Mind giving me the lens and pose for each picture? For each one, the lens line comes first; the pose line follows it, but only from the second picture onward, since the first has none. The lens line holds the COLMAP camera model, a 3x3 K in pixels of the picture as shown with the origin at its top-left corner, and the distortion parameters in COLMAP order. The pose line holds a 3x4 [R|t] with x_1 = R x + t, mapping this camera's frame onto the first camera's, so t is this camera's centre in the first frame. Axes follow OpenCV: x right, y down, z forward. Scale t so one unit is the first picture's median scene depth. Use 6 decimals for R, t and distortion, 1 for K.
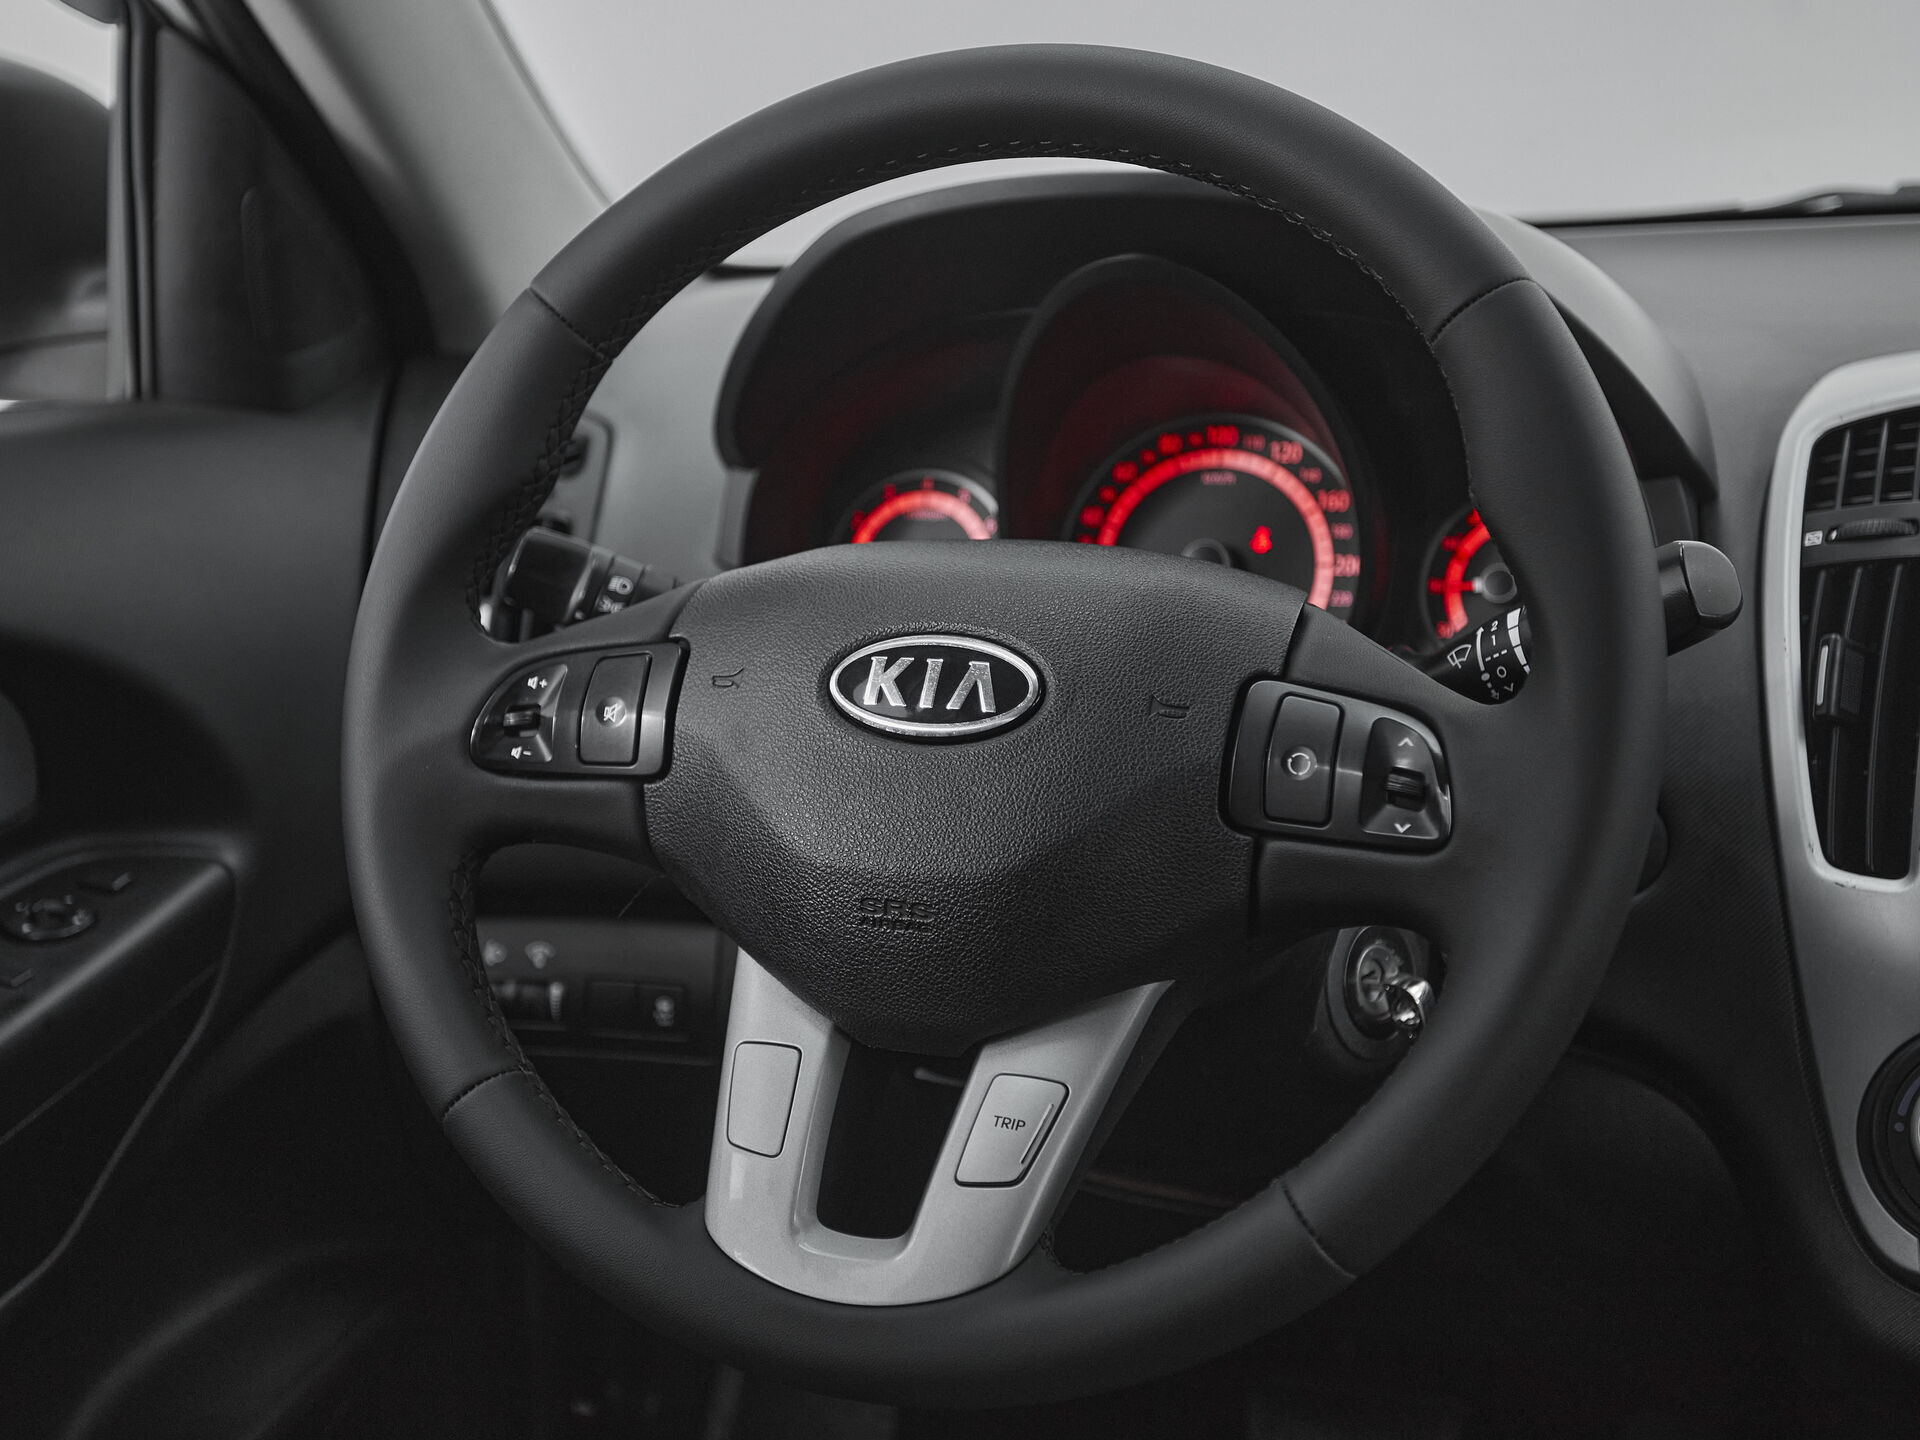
lens RADIAL K [[2455.3, 0, 884.1], [0, 2455.3, 691.1], [0, 0, 1]] dist [0.026757, 0.067047]
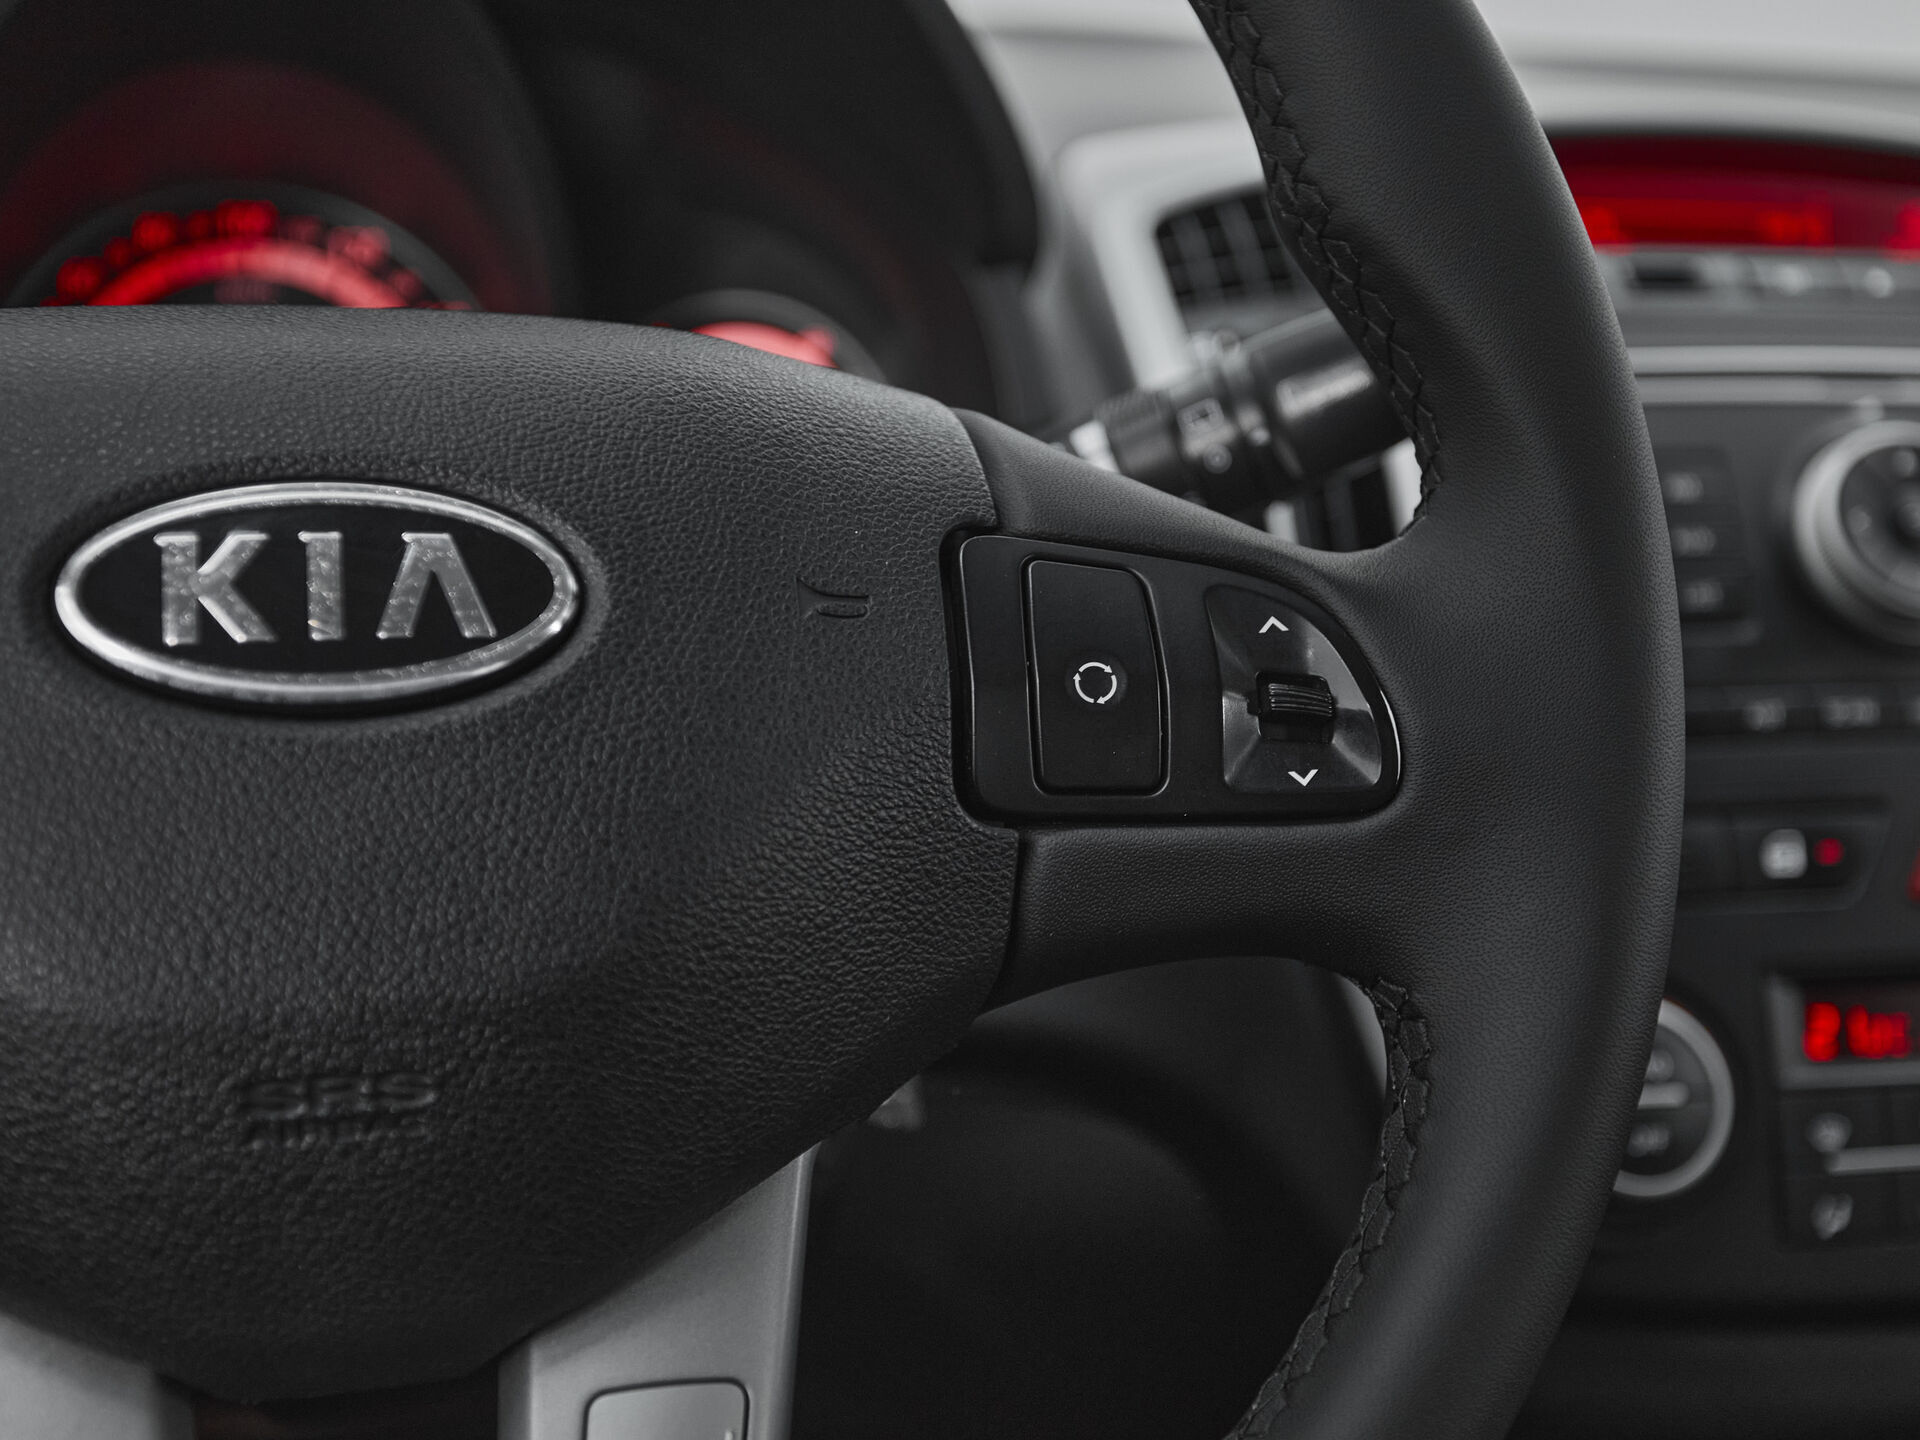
lens RADIAL K [[2428.8, 0, 1073.2], [0, 2428.8, 720.6], [0, 0, 1]] dist [0.013244, 0.059408]
pose [[0.757705, -0.095458, 0.645578, -0.157028], [0.078324, 0.995395, 0.055256, 0.007160], [-0.647880, 0.008697, 0.761693, 0.526913]]
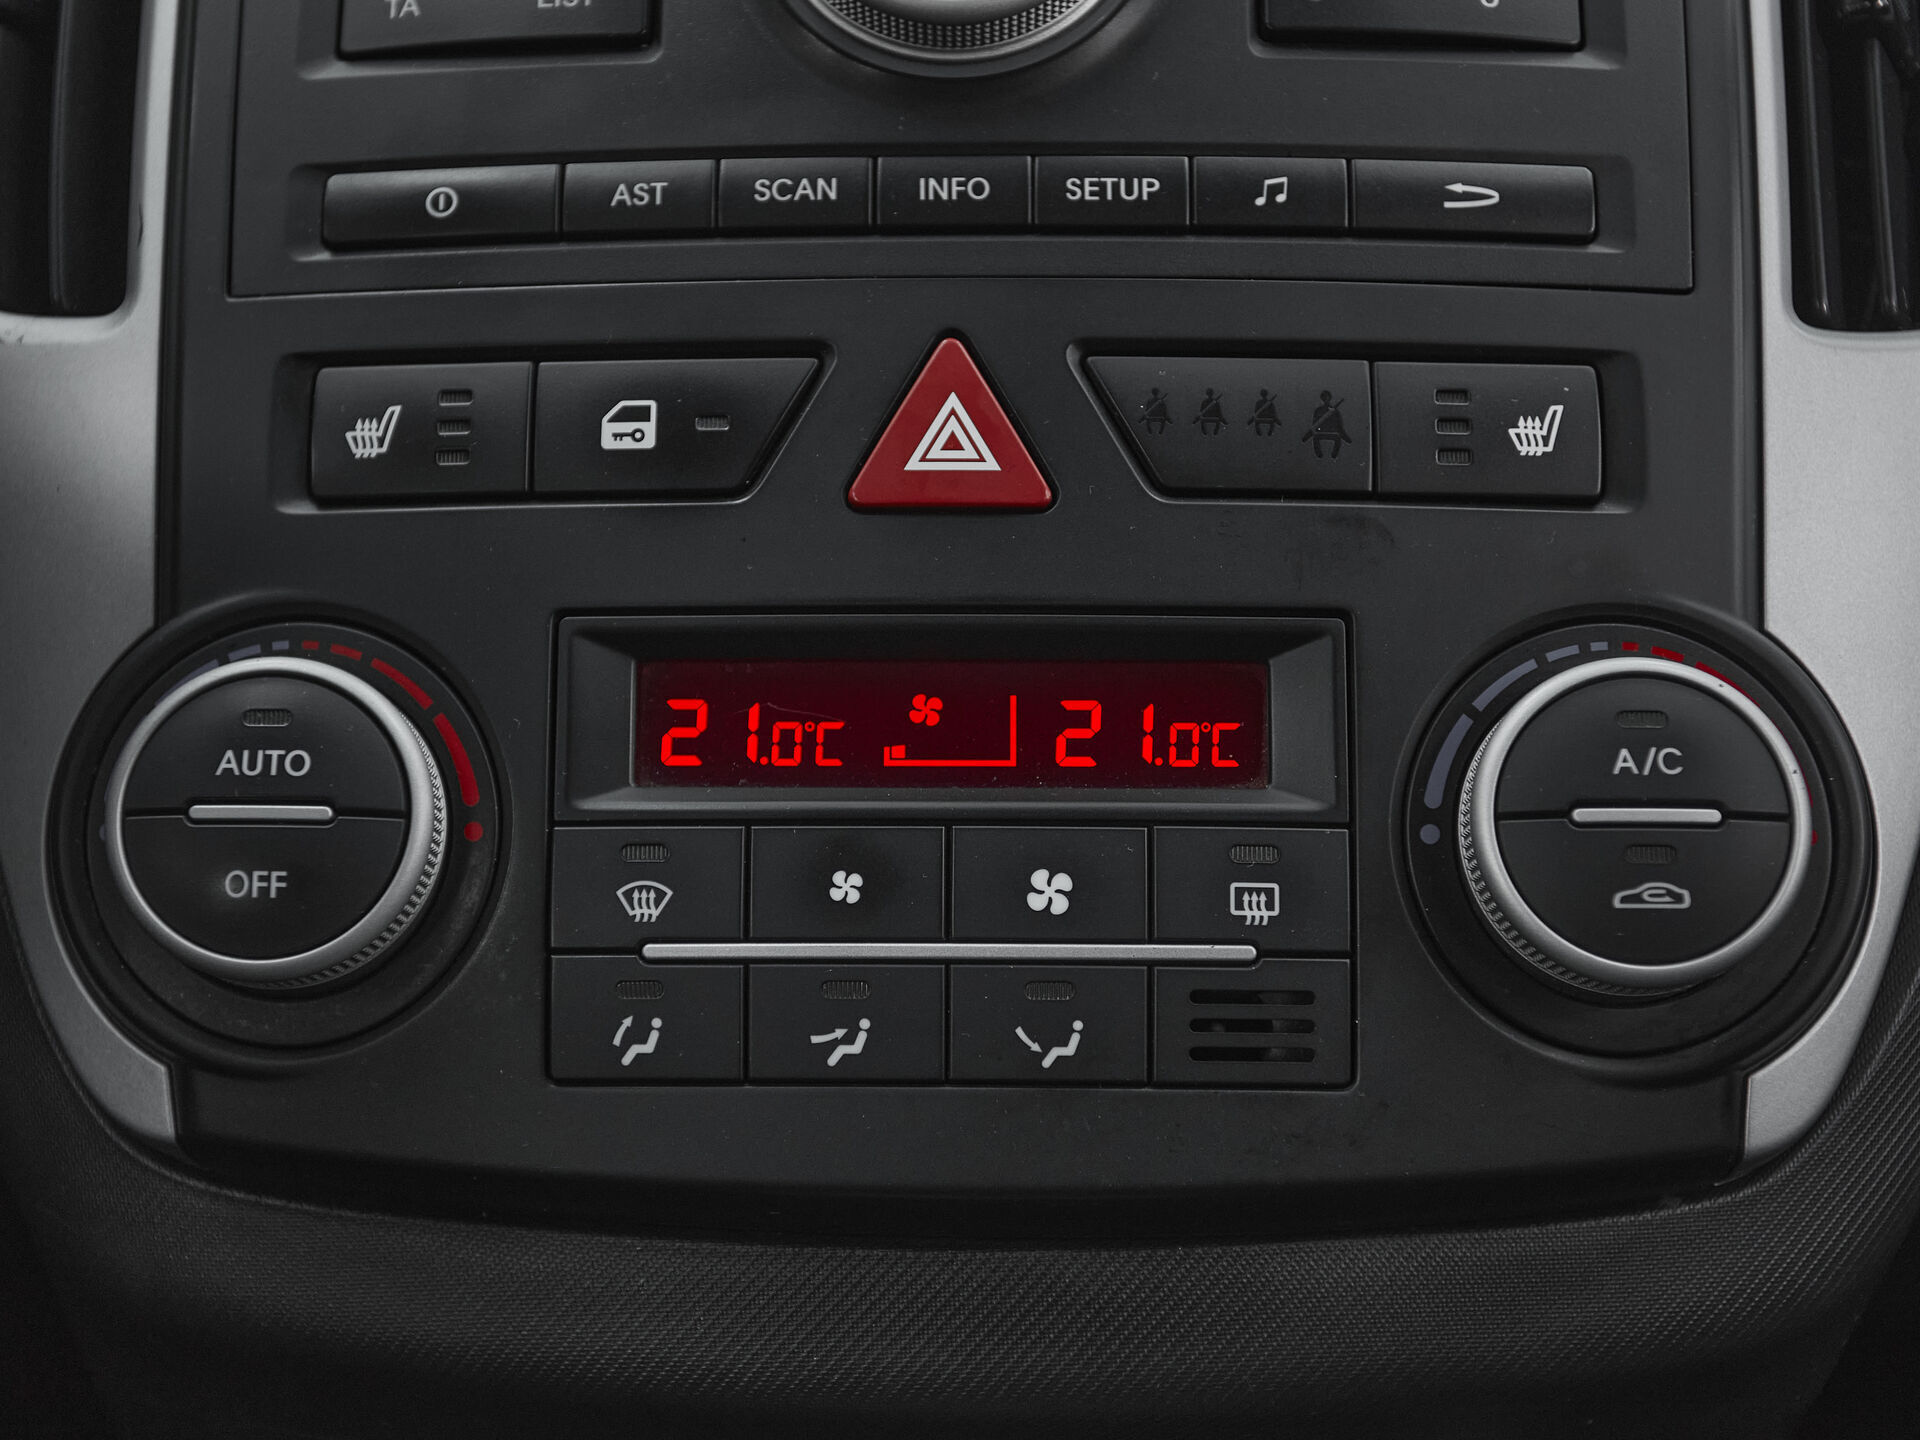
lens RADIAL K [[2504.1, 0, 898.1], [0, 2504.1, 762.2], [0, 0, 1]] dist [0.018195, 0.020144]
pose [[0.900052, -0.103424, 0.423332, 0.349876], [0.071016, 0.993254, 0.091672, 0.132282], [-0.429957, -0.052447, 0.901325, 0.527902]]
